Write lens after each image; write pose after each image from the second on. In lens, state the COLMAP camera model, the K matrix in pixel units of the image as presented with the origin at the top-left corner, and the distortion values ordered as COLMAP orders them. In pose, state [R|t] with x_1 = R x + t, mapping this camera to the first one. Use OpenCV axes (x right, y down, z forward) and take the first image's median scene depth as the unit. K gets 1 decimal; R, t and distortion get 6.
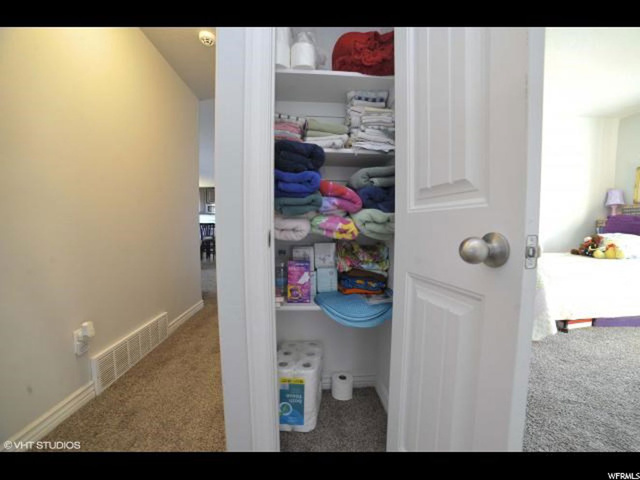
lens RADIAL K [[238.8, 0, 320.0], [0, 238.8, 240.0], [0, 0, 1]] dist [-0.064988, 0.013979]
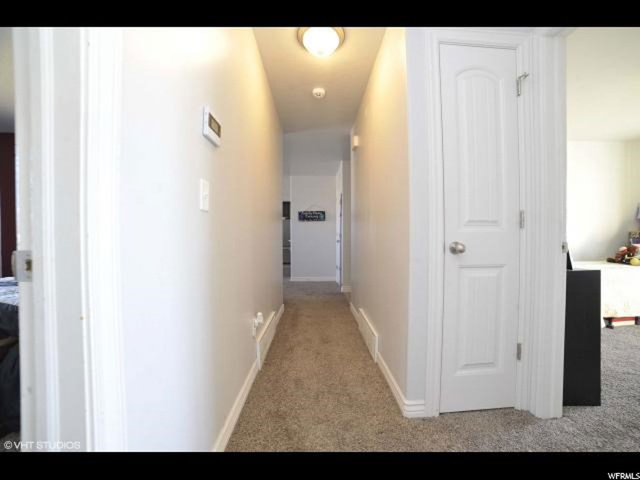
lens RADIAL K [[238.8, 0, 320.0], [0, 238.8, 240.0], [0, 0, 1]] dist [-0.064988, 0.013979]
pose [[0.999073, -0.006953, -0.042492, -0.333783], [0.004584, 0.998442, -0.055605, 0.007933], [0.042812, 0.055359, 0.997548, -0.219319]]
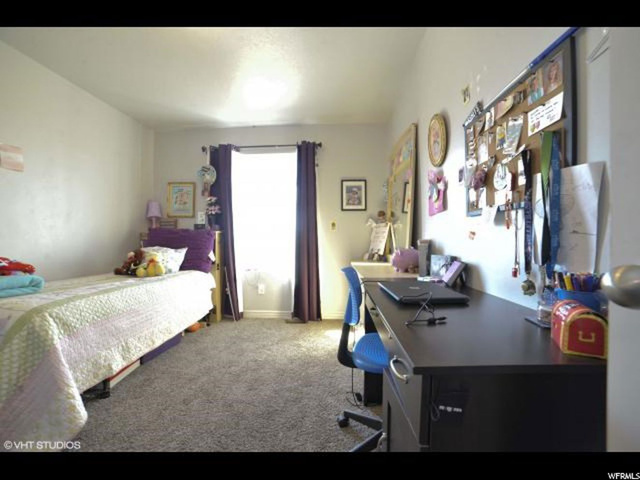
lens RADIAL K [[238.8, 0, 320.0], [0, 238.8, 240.0], [0, 0, 1]] dist [-0.064988, 0.013979]
pose [[0.059231, -0.000583, 0.998244, 0.431007], [0.066274, 0.997796, -0.003350, -0.010147], [-0.996042, 0.066356, 0.059140, 0.271725]]
